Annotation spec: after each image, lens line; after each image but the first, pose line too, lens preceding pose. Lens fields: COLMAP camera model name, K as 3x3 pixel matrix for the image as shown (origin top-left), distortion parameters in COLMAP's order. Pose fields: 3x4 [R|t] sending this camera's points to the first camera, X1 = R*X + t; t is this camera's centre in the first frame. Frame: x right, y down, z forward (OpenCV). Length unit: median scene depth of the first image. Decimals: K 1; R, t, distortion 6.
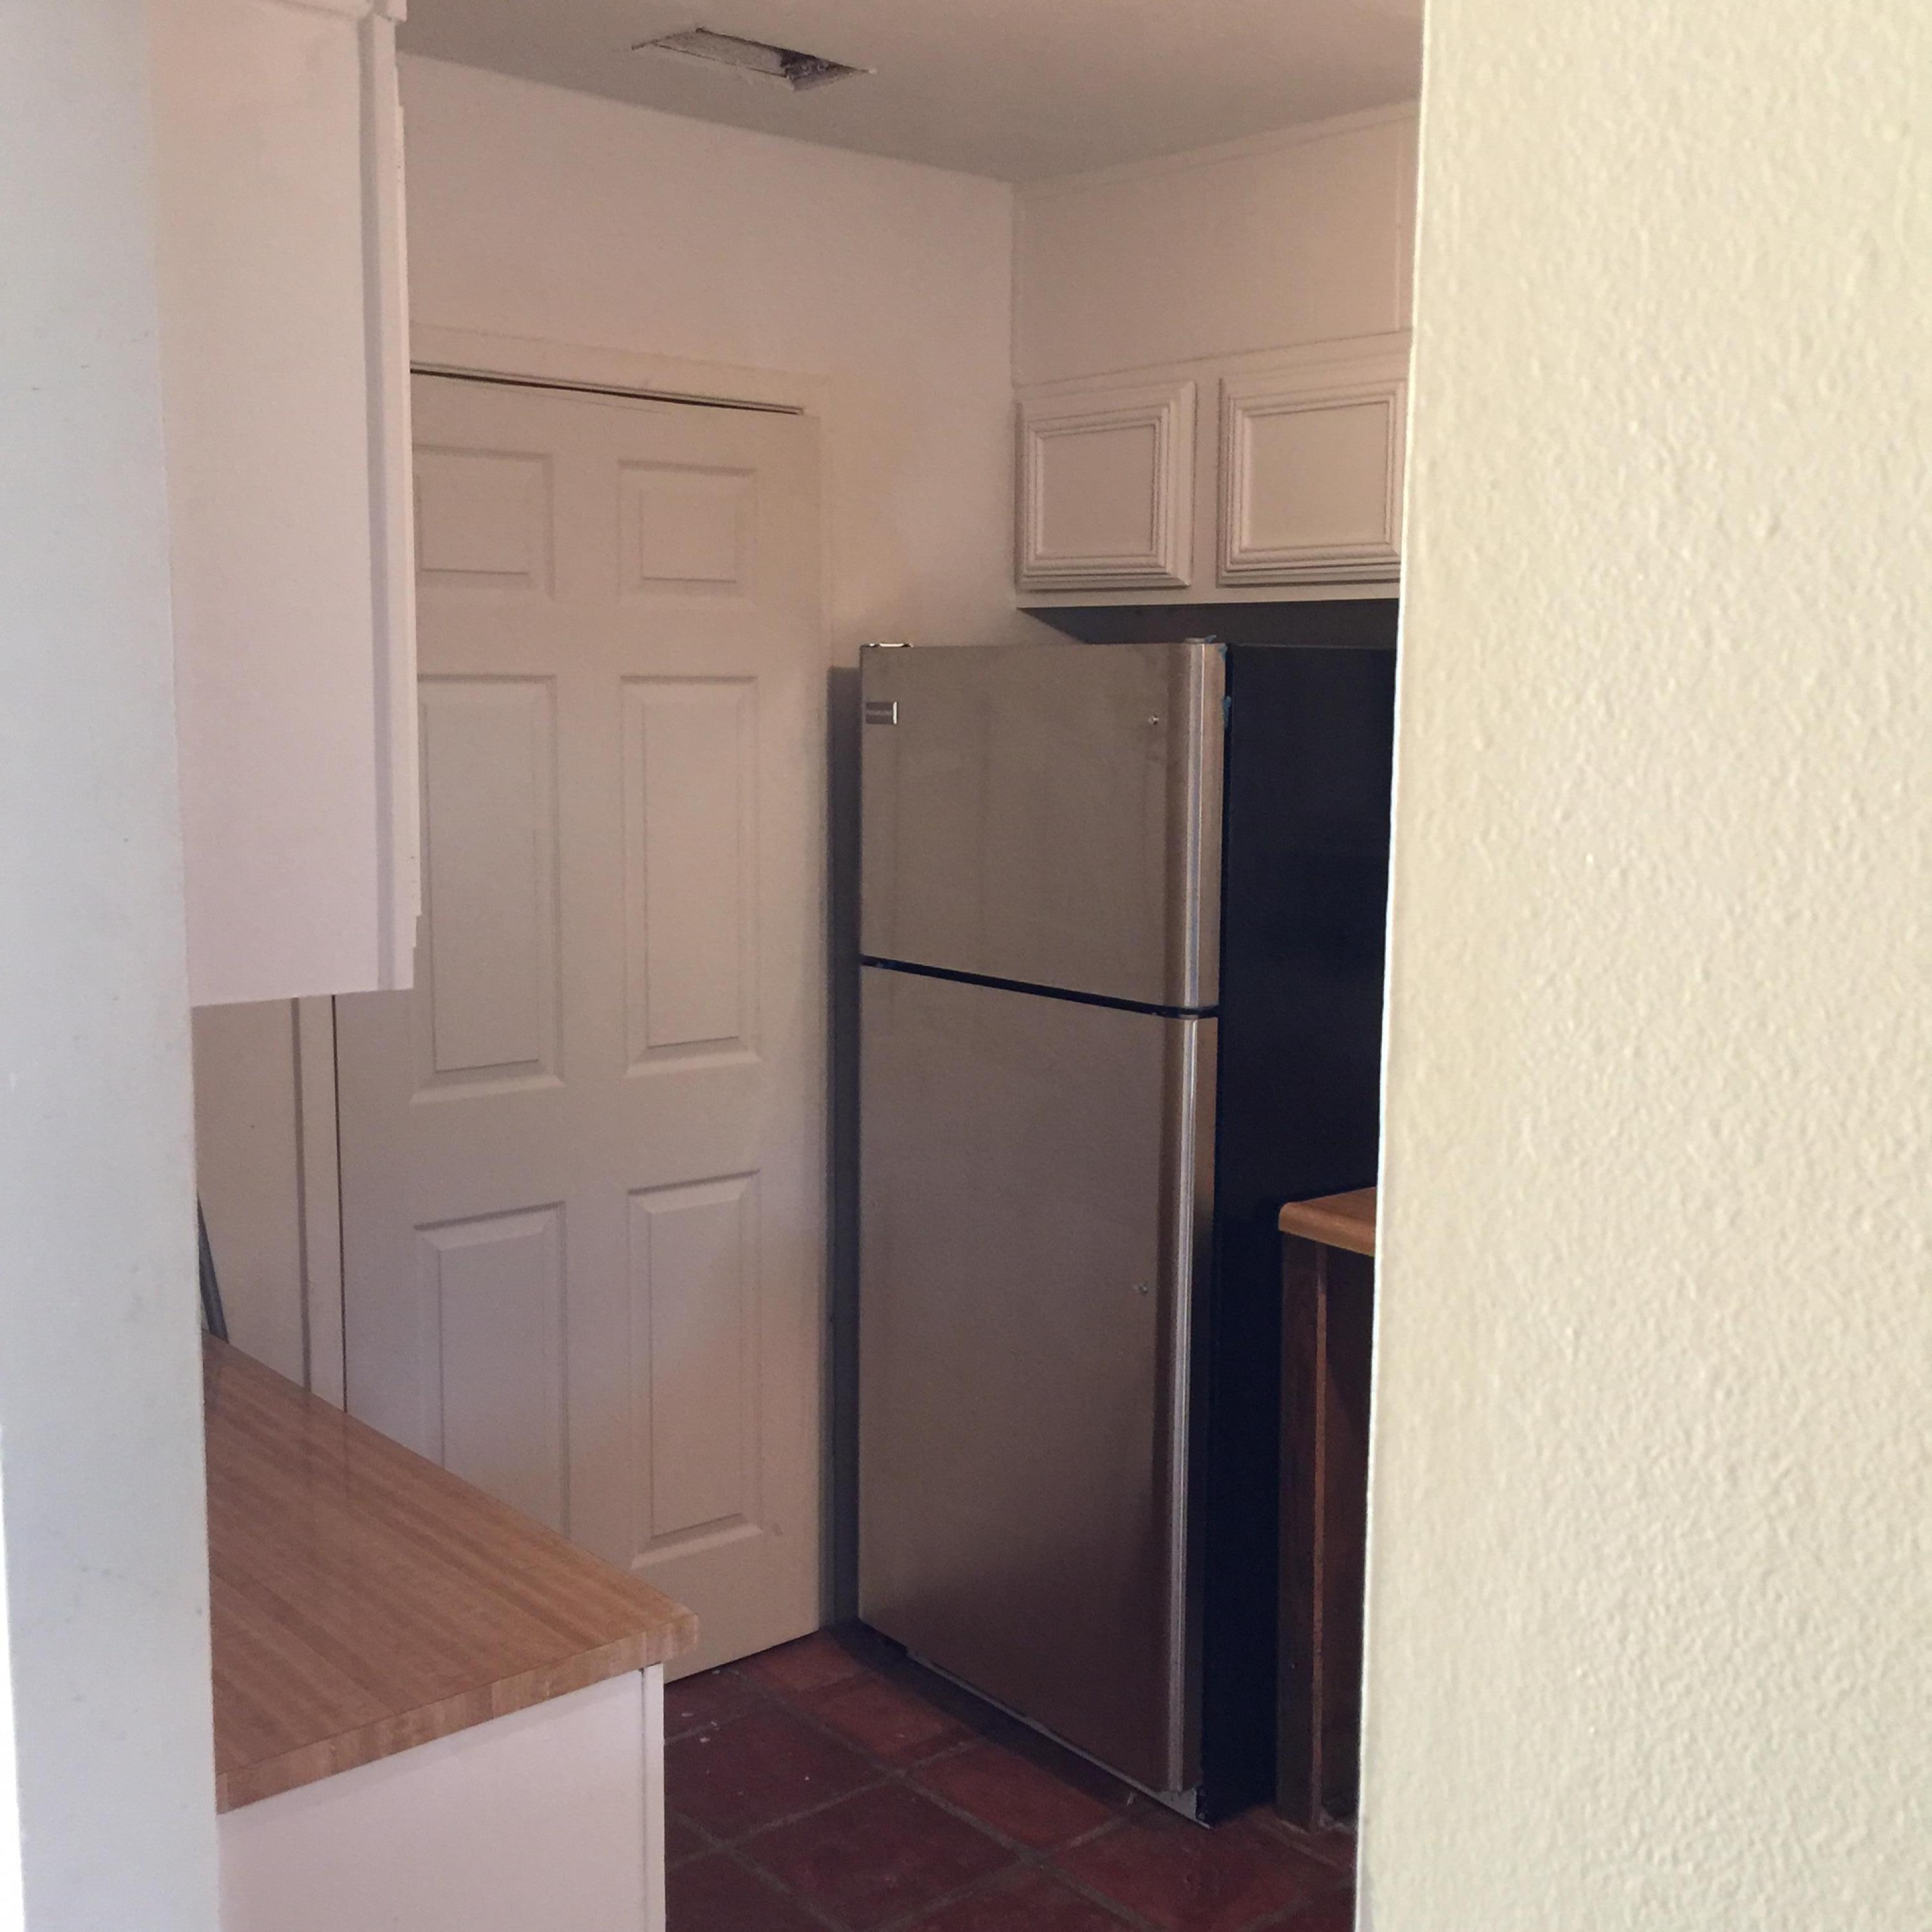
lens RADIAL K [[2169.4, 0, 976.9], [0, 2169.4, 970.6], [0, 0, 1]] dist [0.063948, -0.047298]
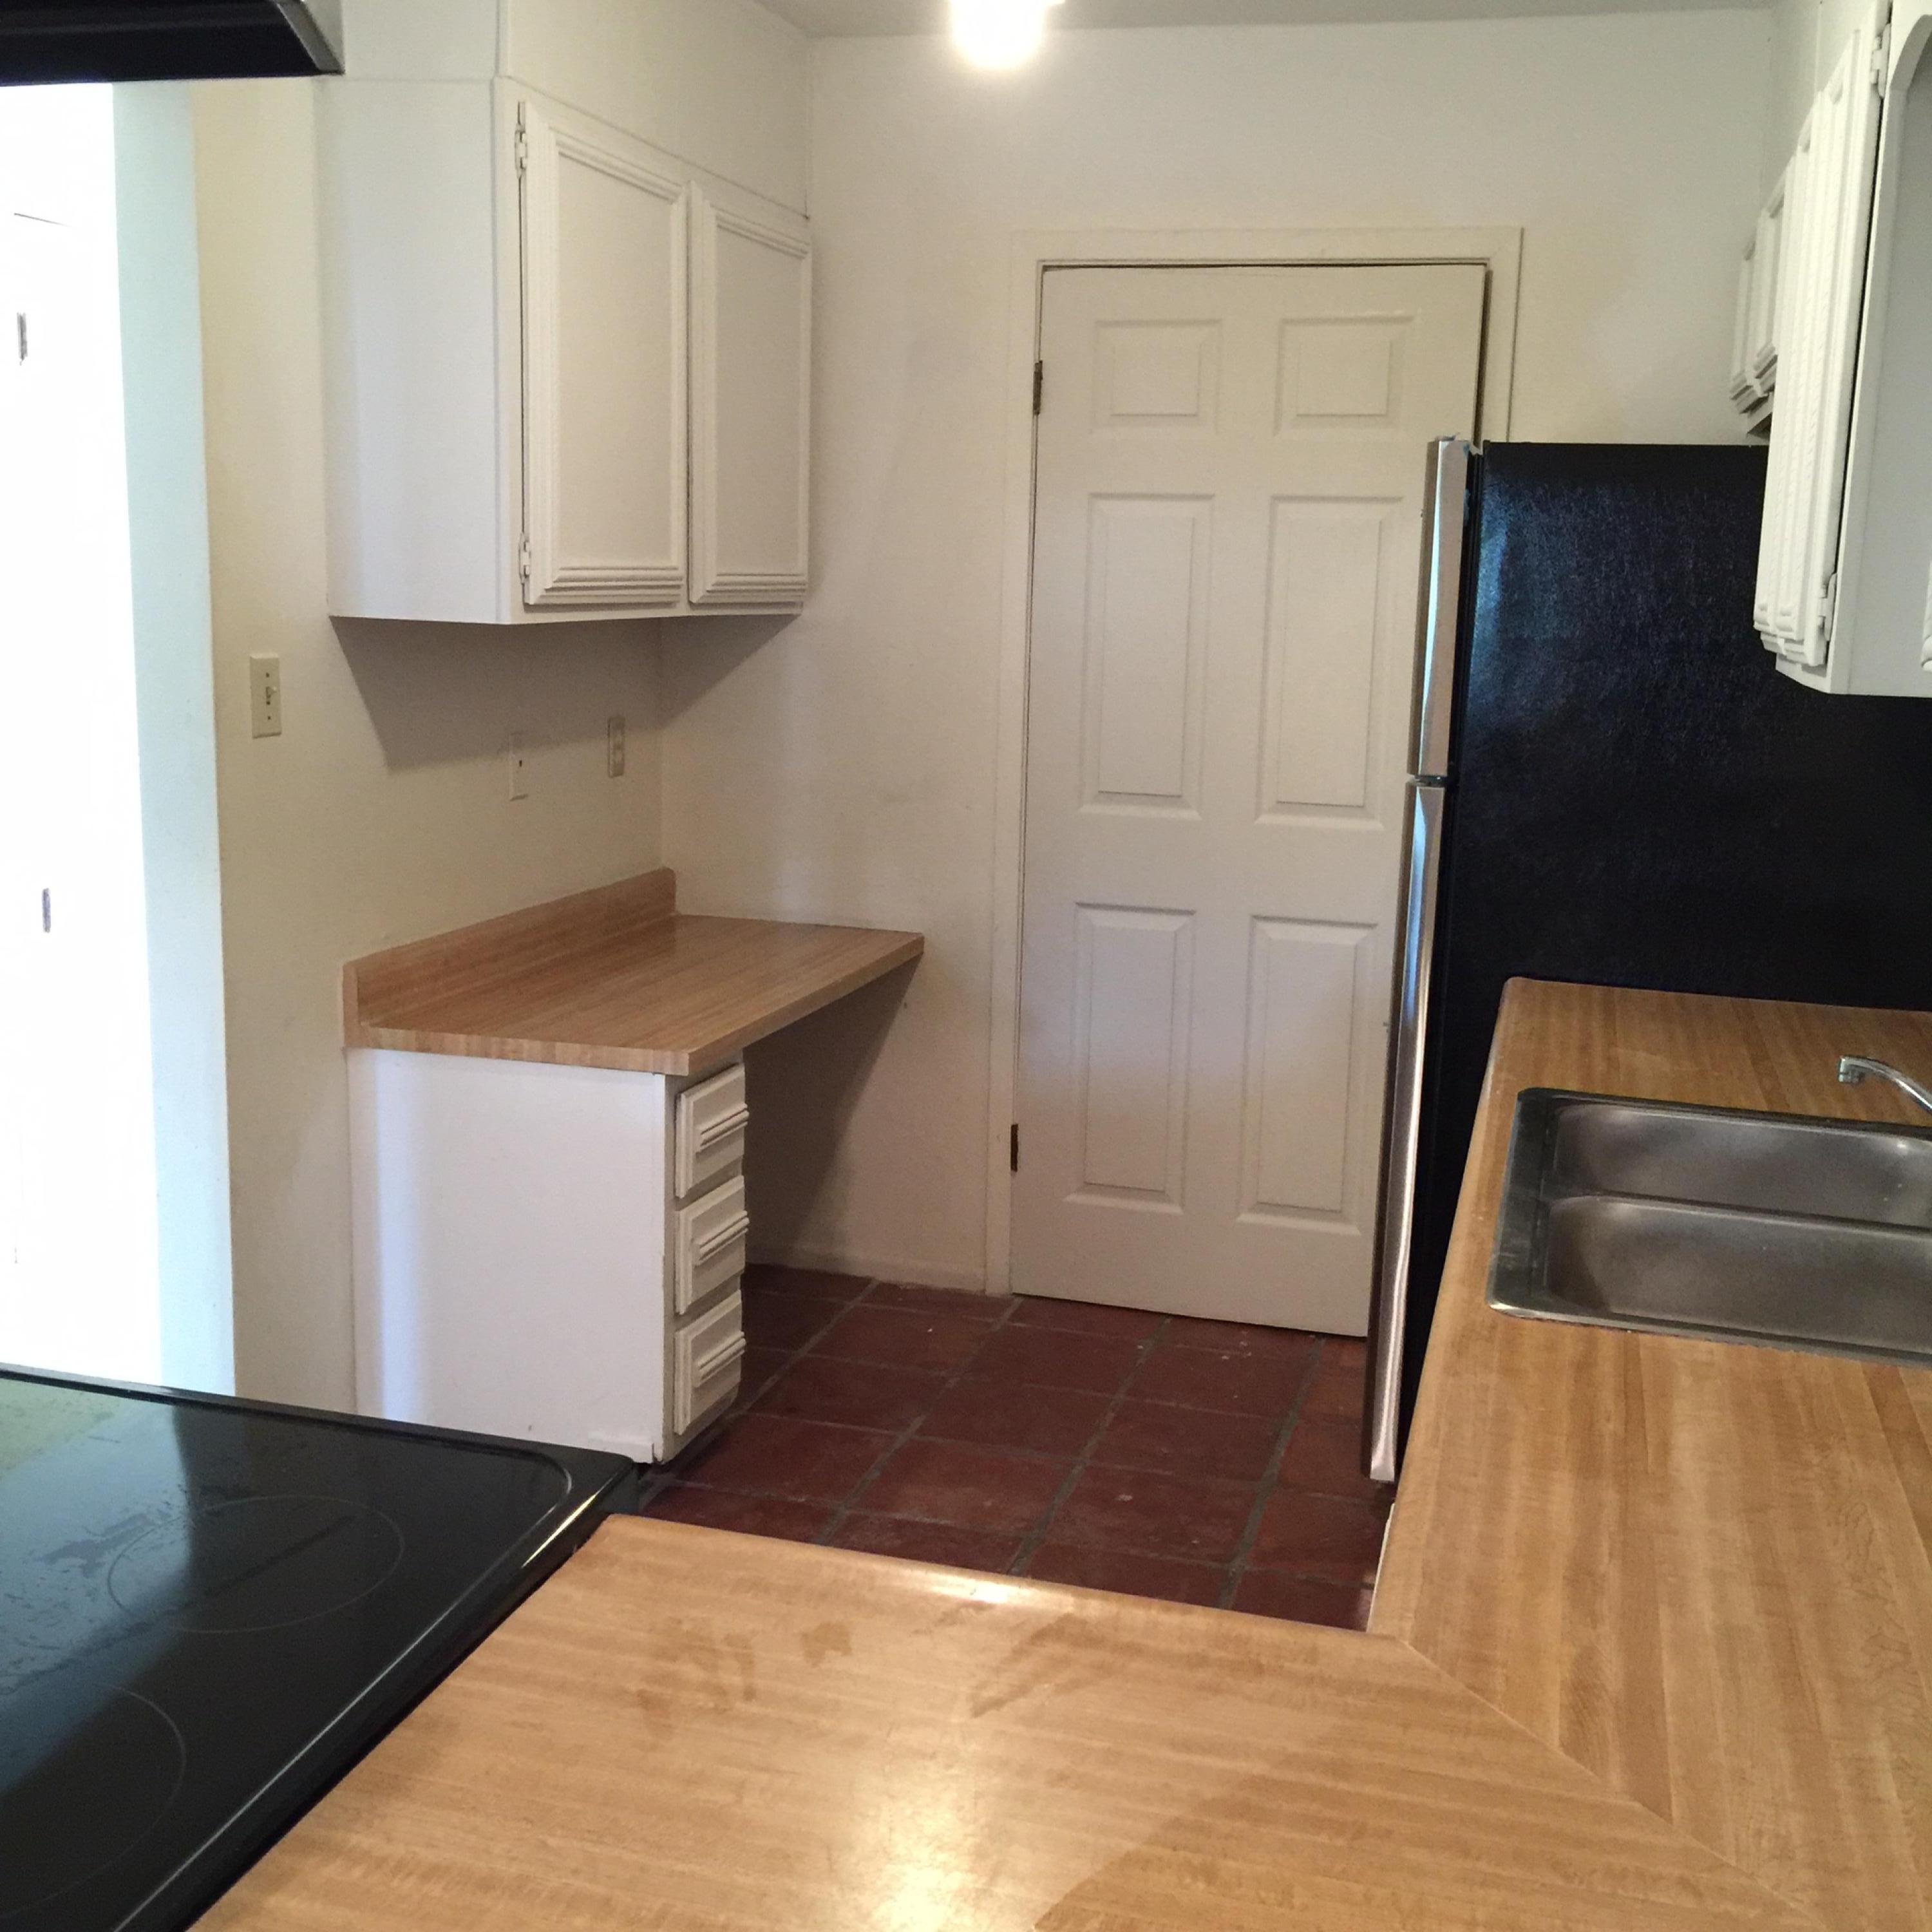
lens RADIAL K [[2169.4, 0, 976.9], [0, 2169.4, 970.6], [0, 0, 1]] dist [0.063948, -0.047298]
pose [[0.542358, 0.155718, -0.825591, 0.839610], [-0.131719, 0.986281, 0.099496, 0.031213], [0.829758, 0.054783, 0.555428, 0.189431]]
